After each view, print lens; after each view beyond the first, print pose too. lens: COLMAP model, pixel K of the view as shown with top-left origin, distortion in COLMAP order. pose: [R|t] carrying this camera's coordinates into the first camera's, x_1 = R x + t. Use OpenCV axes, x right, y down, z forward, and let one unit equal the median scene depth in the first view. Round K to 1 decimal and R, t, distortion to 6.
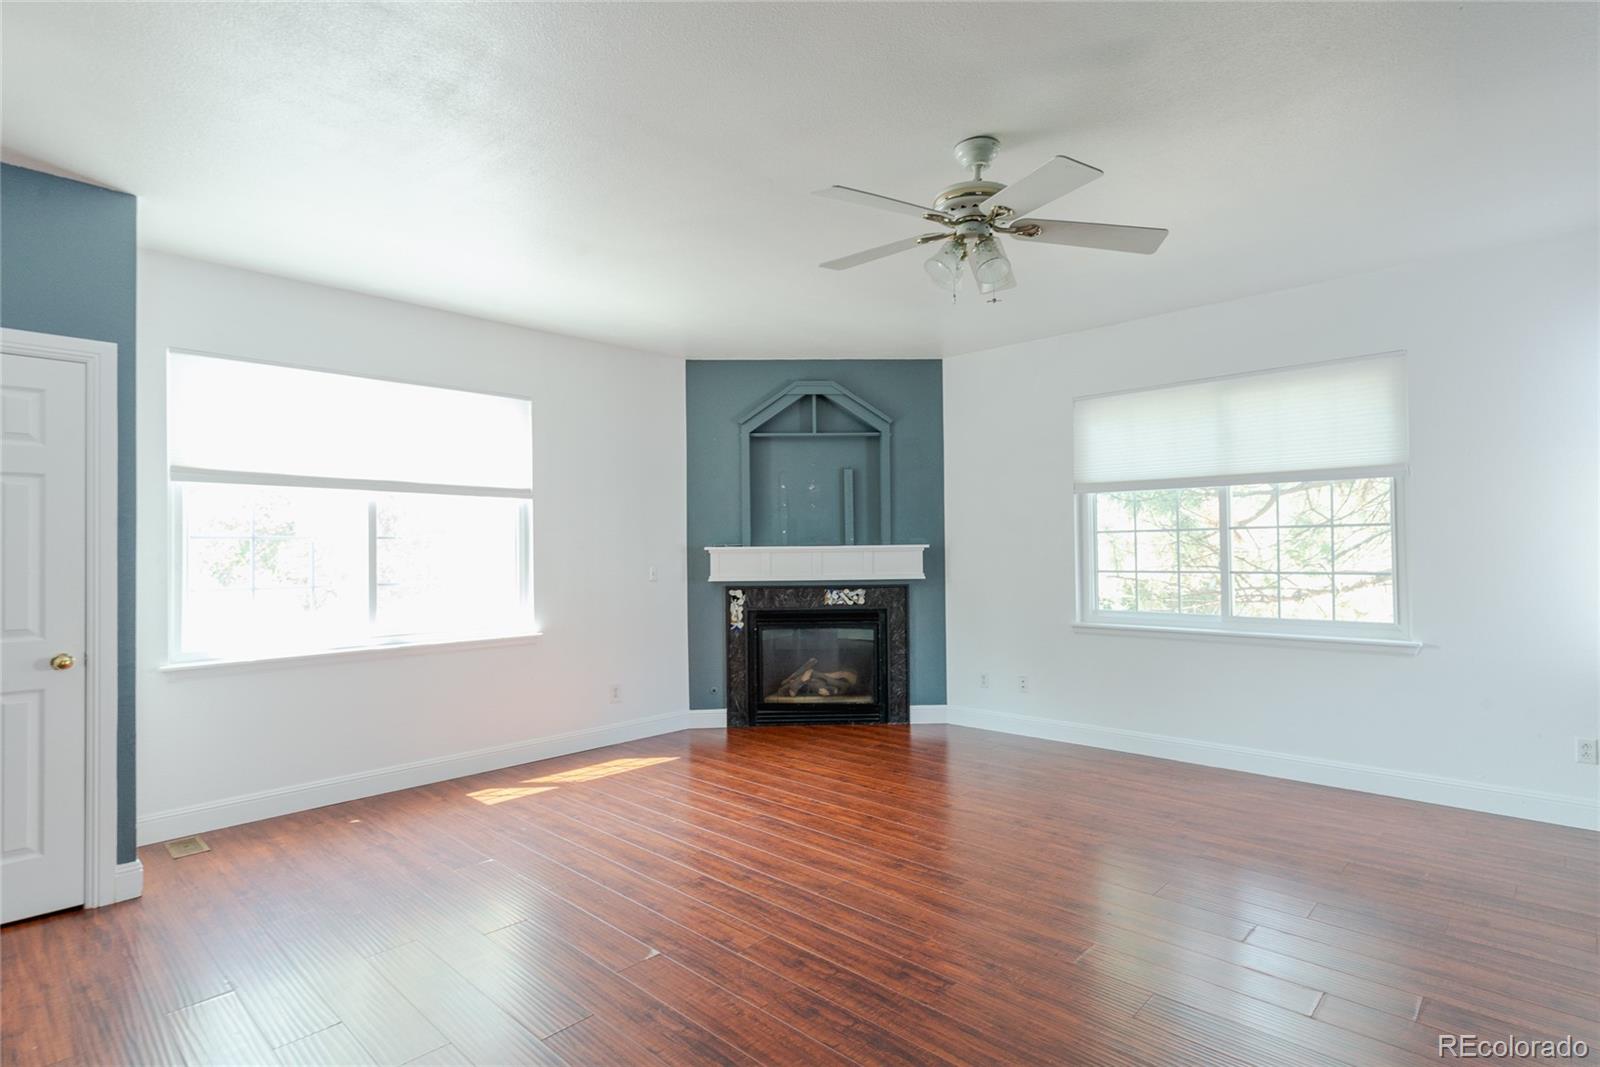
lens RADIAL K [[778.3, 0, 800.6], [0, 778.3, 539.8], [0, 0, 1]] dist [0.002152, 0.000766]
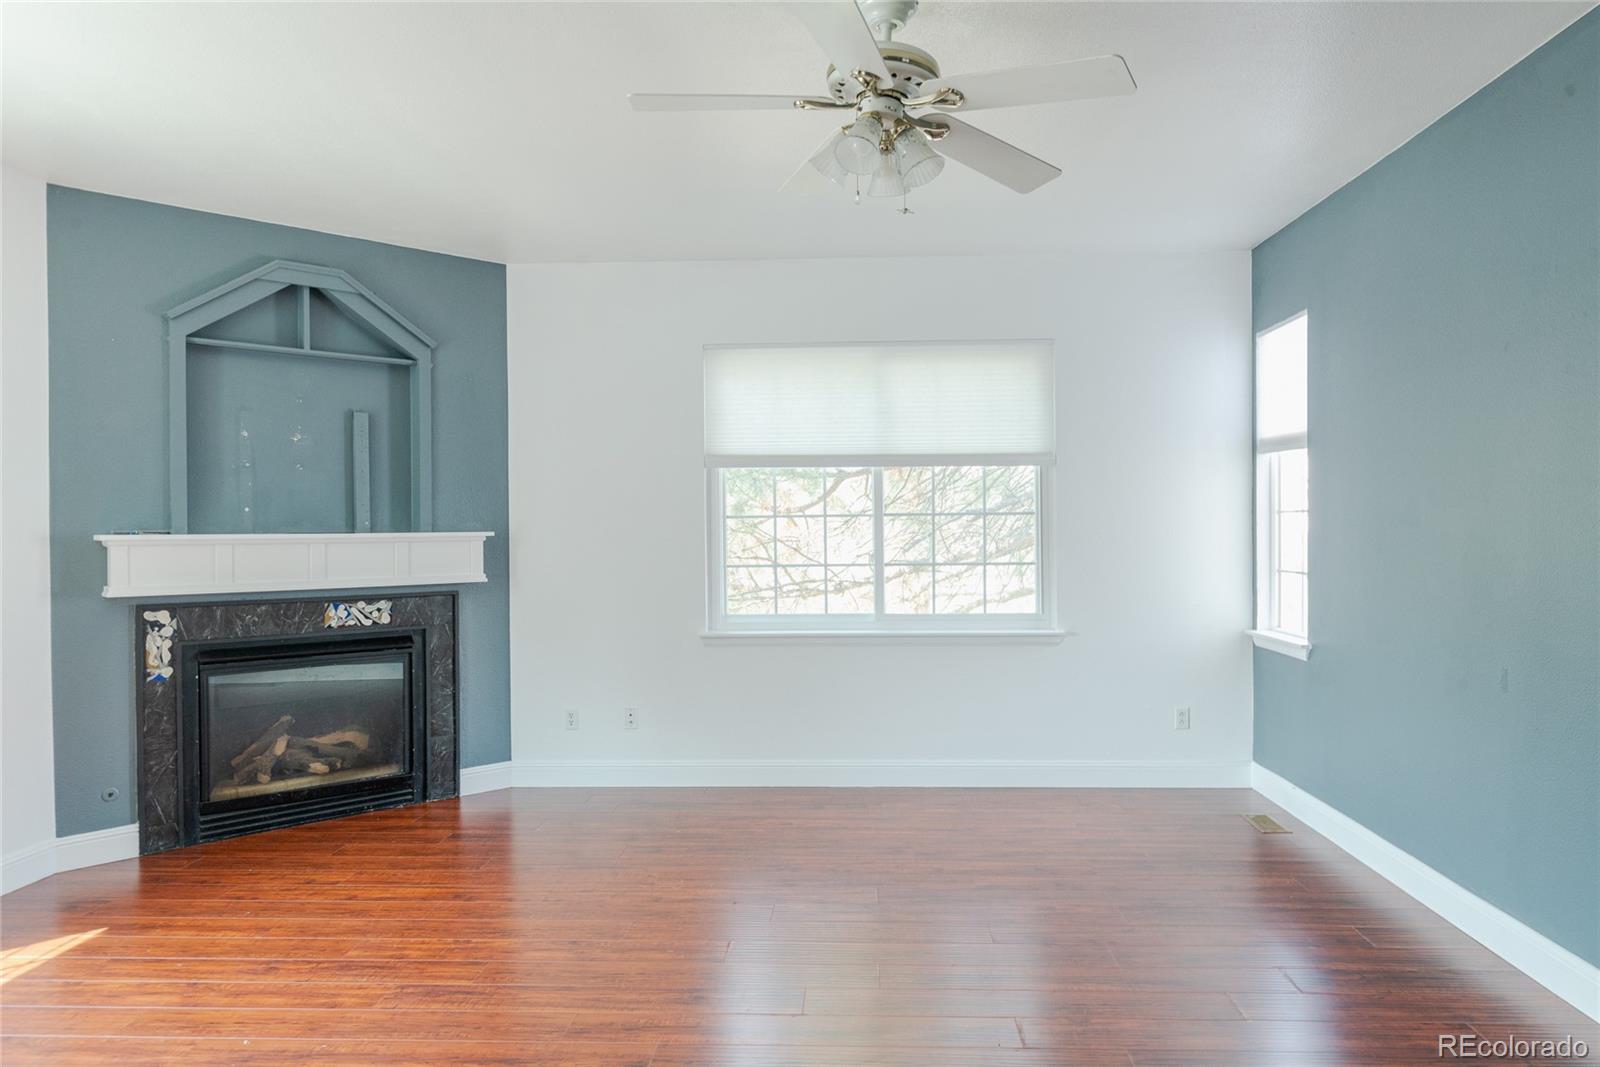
lens RADIAL K [[1016.9, 0, 799.8], [0, 1016.9, 536.6], [0, 0, 1]] dist [0.000508, -0.003071]
pose [[0.765044, 0.000416, 0.643978, -0.237678], [-0.007843, 0.999932, 0.008671, 0.000540], [-0.643930, -0.011684, 0.764995, 0.159059]]
